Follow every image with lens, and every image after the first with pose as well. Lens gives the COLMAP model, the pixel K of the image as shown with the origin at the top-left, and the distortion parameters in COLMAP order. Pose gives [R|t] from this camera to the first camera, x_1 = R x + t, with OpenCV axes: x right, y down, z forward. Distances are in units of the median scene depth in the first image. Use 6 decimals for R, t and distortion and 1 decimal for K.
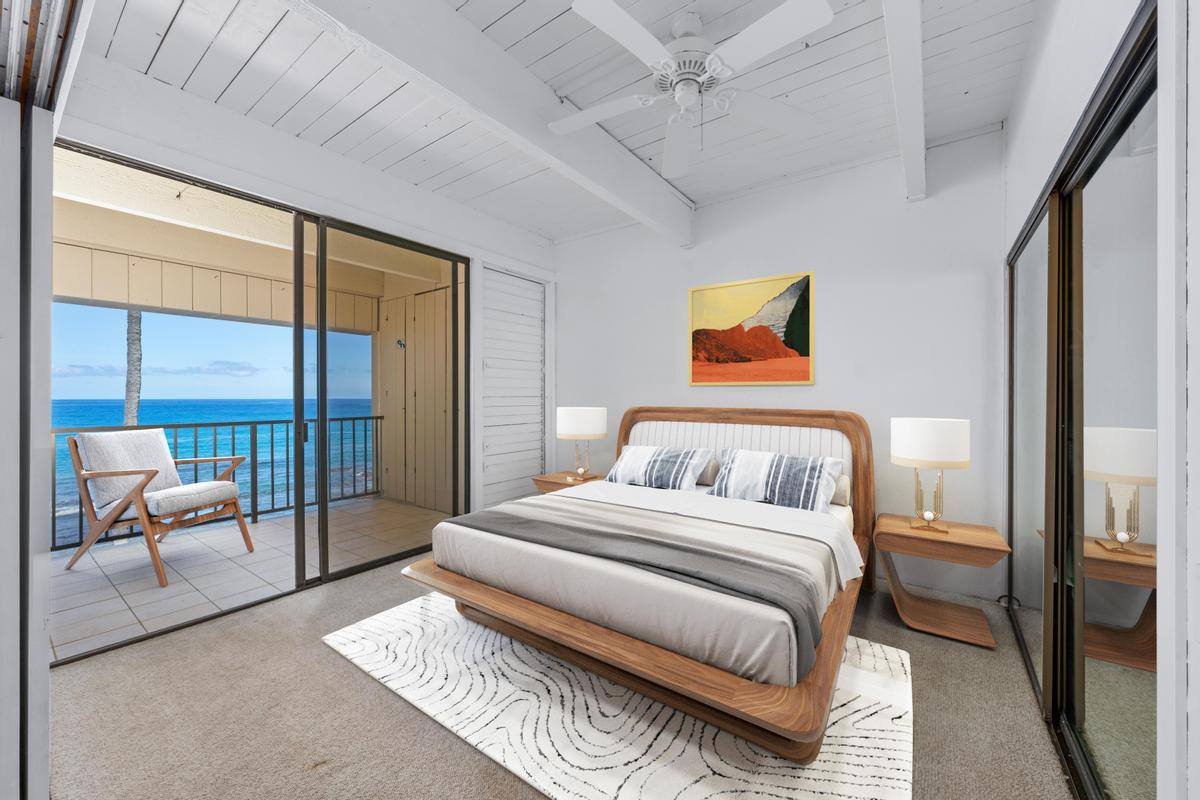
lens RADIAL K [[446.8, 0, 609.6], [0, 446.8, 395.6], [0, 0, 1]] dist [0.002767, 0.000127]
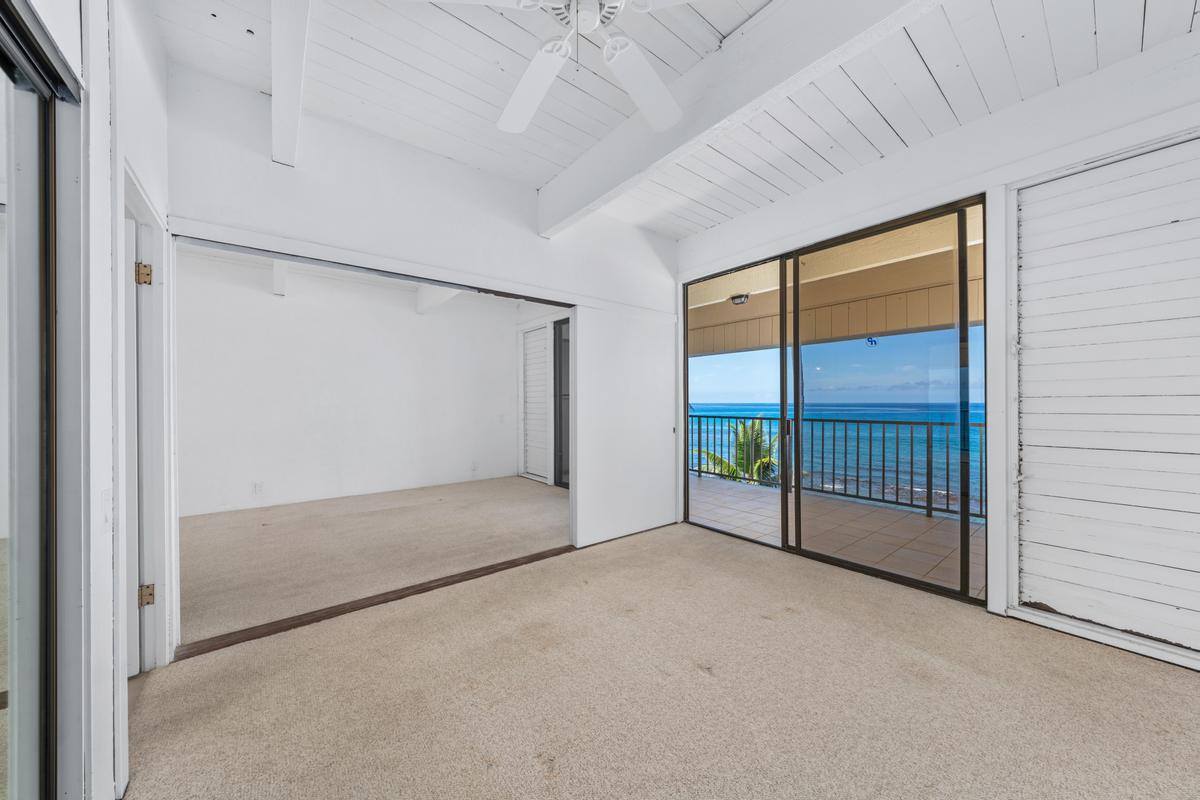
lens RADIAL K [[410.8, 0, 606.4], [0, 410.8, 405.9], [0, 0, 1]] dist [-0.000049, -0.000016]
pose [[-0.262093, 0.011691, -0.964972, 0.572711], [0.010513, 0.999902, 0.009259, 0.002561], [0.964985, -0.007718, -0.262190, 0.805777]]
